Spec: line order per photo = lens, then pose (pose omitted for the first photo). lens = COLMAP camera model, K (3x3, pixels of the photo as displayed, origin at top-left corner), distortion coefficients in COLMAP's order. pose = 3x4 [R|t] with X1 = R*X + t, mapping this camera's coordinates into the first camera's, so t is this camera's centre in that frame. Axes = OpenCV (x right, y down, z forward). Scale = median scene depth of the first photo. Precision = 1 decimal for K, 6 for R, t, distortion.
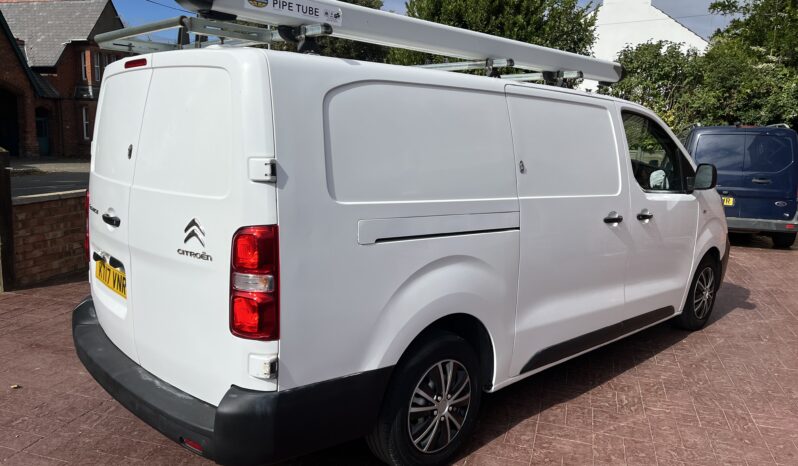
lens RADIAL K [[598.8, 0, 400.5], [0, 598.8, 233.3], [0, 0, 1]] dist [0.063339, -0.000512]
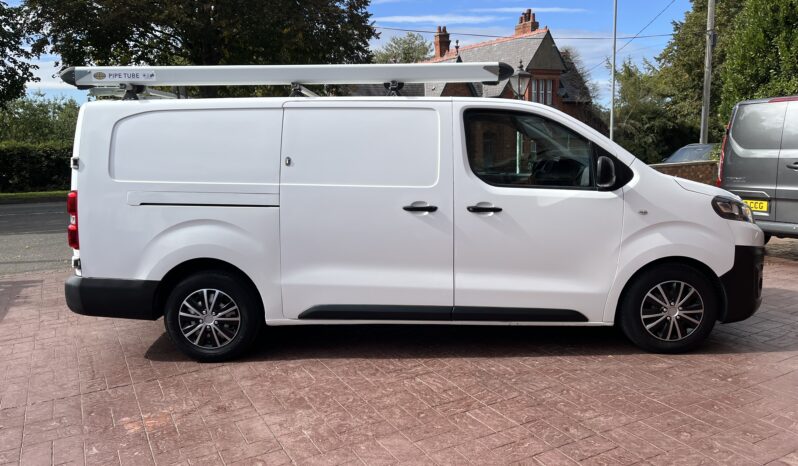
lens RADIAL K [[598.8, 0, 399.4], [0, 598.8, 233.5], [0, 0, 1]] dist [0.063339, -0.000512]
pose [[0.710754, 0.060133, -0.700866, 1.427777], [-0.075291, 0.997119, 0.009198, 0.021141], [0.699400, 0.046231, 0.713234, 0.233600]]
